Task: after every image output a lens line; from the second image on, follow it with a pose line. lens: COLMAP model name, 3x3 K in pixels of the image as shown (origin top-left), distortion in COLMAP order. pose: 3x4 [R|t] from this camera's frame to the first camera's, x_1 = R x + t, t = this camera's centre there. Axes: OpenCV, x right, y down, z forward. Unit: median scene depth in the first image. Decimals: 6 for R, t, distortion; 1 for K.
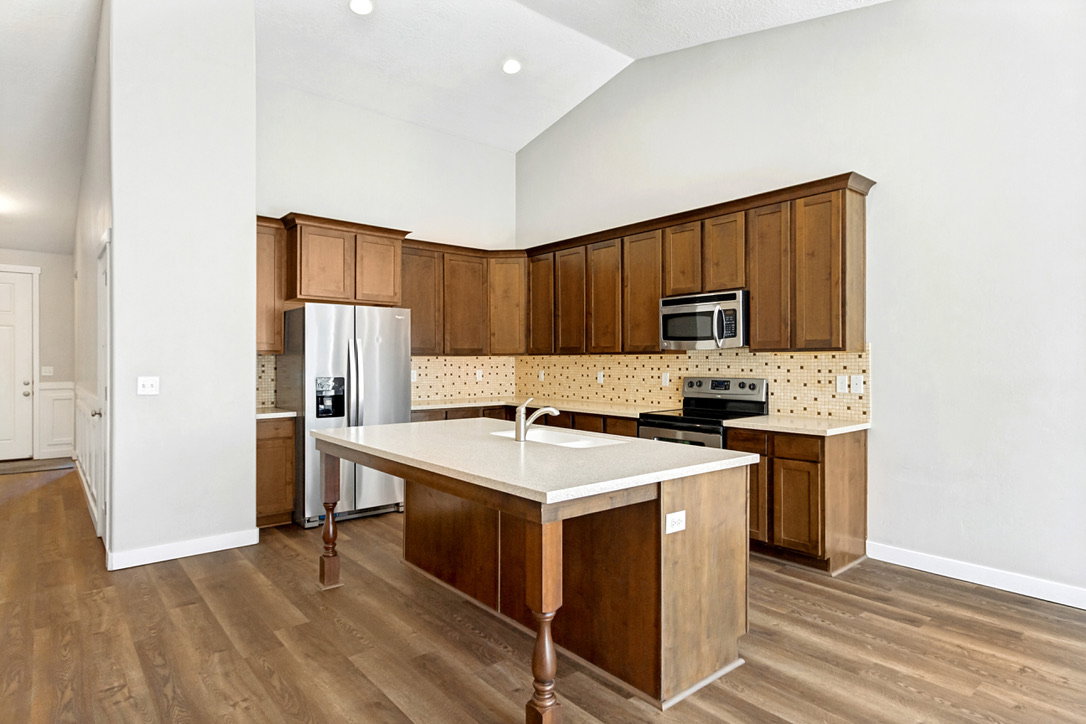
lens RADIAL K [[611.9, 0, 543.0], [0, 611.9, 362.0], [0, 0, 1]] dist [0.004529, -0.001142]
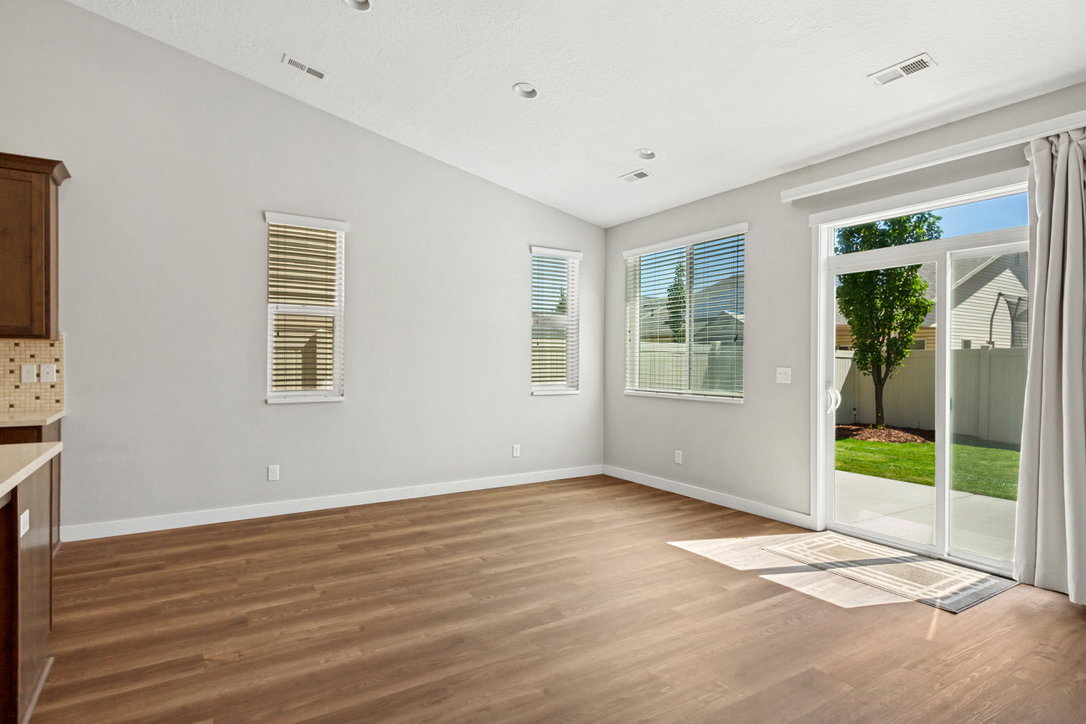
lens RADIAL K [[557.9, 0, 561.5], [0, 557.9, 360.2], [0, 0, 1]] dist [0.004316, 0.000054]
pose [[0.107729, 0.000861, 0.994180, -0.272343], [-0.003524, 0.999994, -0.000484, 0.011822], [-0.994174, -0.003451, 0.107732, 0.069930]]
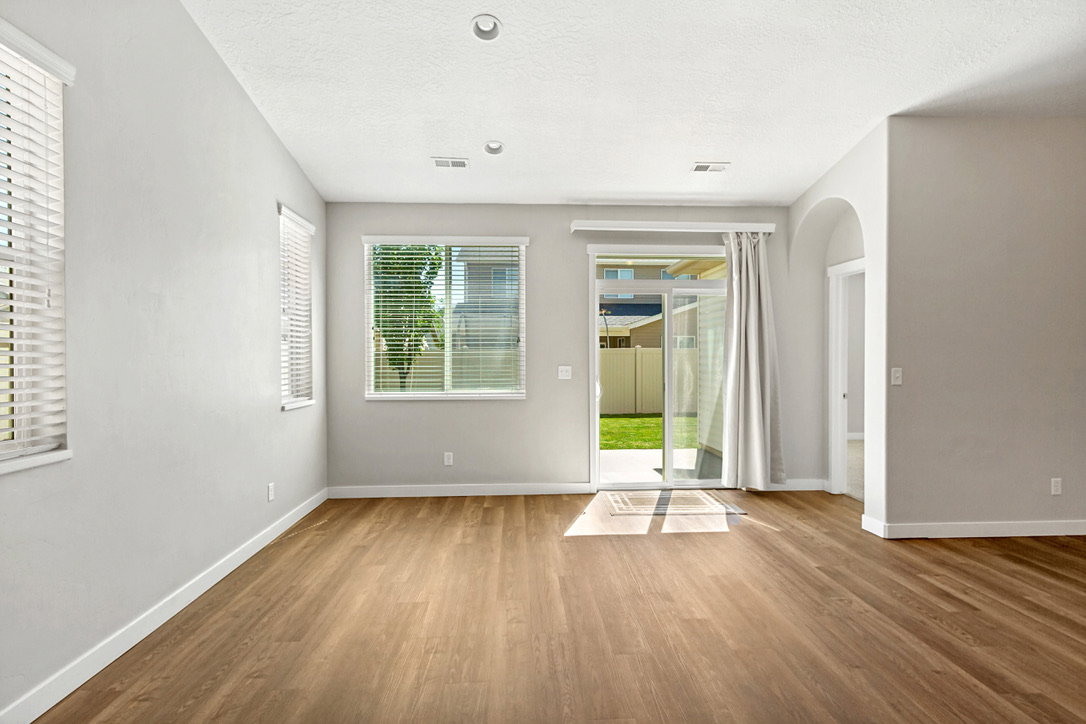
lens RADIAL K [[498.3, 0, 558.8], [0, 498.3, 362.0], [0, 0, 1]] dist [0.003999, 0.000236]
pose [[-0.789796, -0.001812, 0.613367, 0.152337], [0.004279, 0.999955, 0.008464, 0.004880], [-0.613355, 0.009310, -0.789753, 0.692789]]
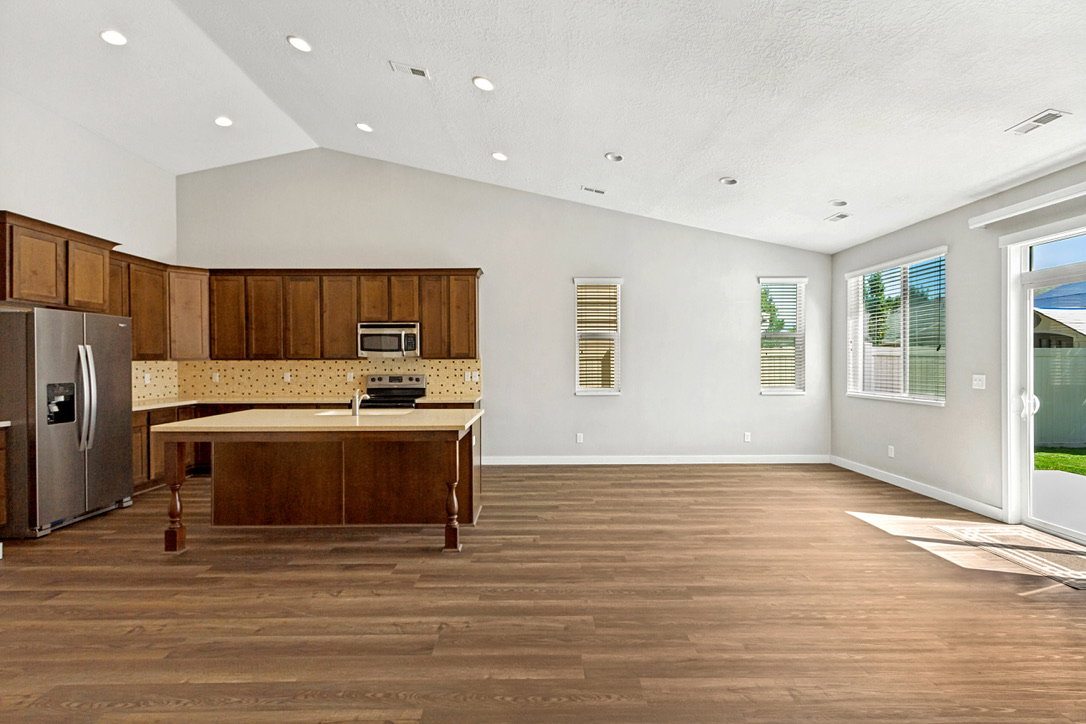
lens RADIAL K [[514.7, 0, 587.5], [0, 514.7, 361.3], [0, 0, 1]] dist [0.003484, 0.000414]
pose [[0.575897, -0.000702, 0.817522, -0.547750], [0.003395, 0.999993, -0.001532, -0.006452], [-0.817515, 0.003657, 0.575895, -0.195695]]
